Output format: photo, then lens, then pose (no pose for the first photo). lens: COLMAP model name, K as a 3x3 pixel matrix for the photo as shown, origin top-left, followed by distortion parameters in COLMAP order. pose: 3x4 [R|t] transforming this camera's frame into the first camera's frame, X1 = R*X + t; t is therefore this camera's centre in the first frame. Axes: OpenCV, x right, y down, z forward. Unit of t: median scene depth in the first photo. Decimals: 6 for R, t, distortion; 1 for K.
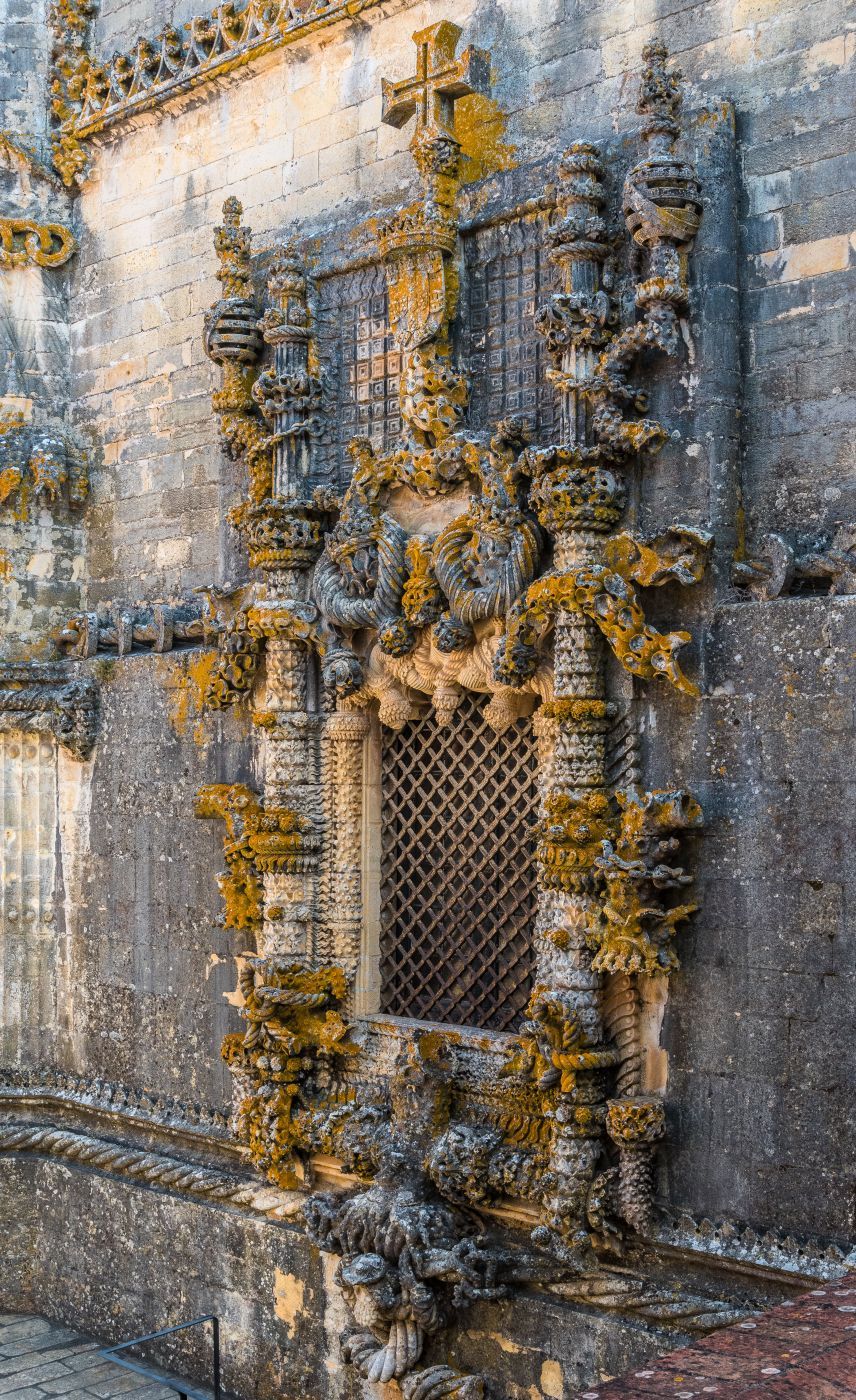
lens RADIAL K [[1390.9, 0, 427.7], [0, 1390.9, 684.7], [0, 0, 1]] dist [-0.027995, -0.034861]
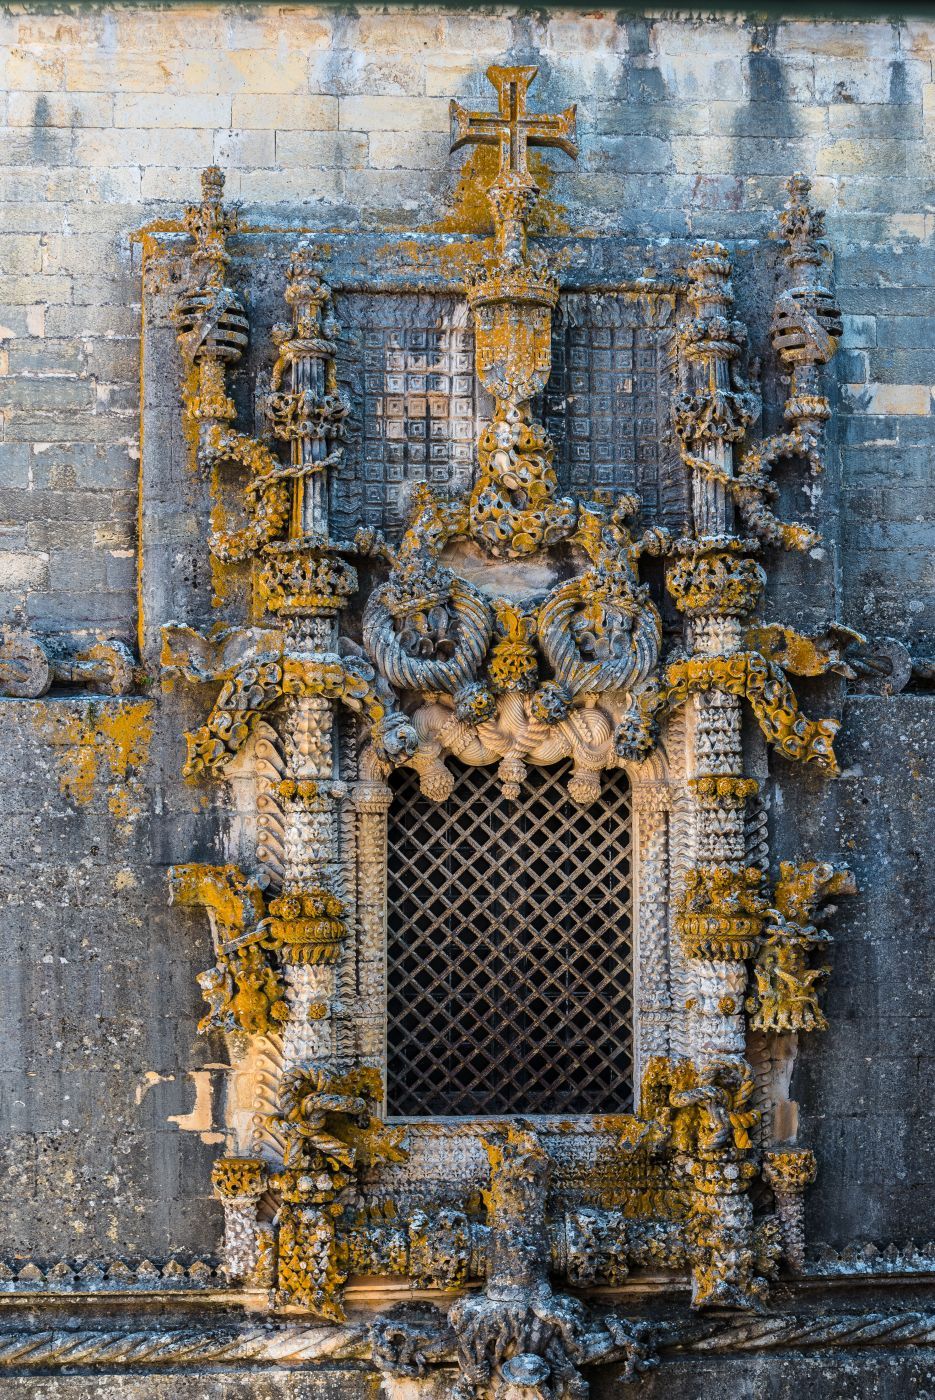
lens RADIAL K [[1816.6, 0, 467.5], [0, 1816.6, 700.0], [0, 0, 1]] dist [-0.041384, -0.051760]
pose [[0.759035, 0.047337, 0.649327, -0.876282], [-0.034391, 0.998876, -0.032617, 0.003519], [-0.650141, 0.002427, 0.759810, 0.078494]]
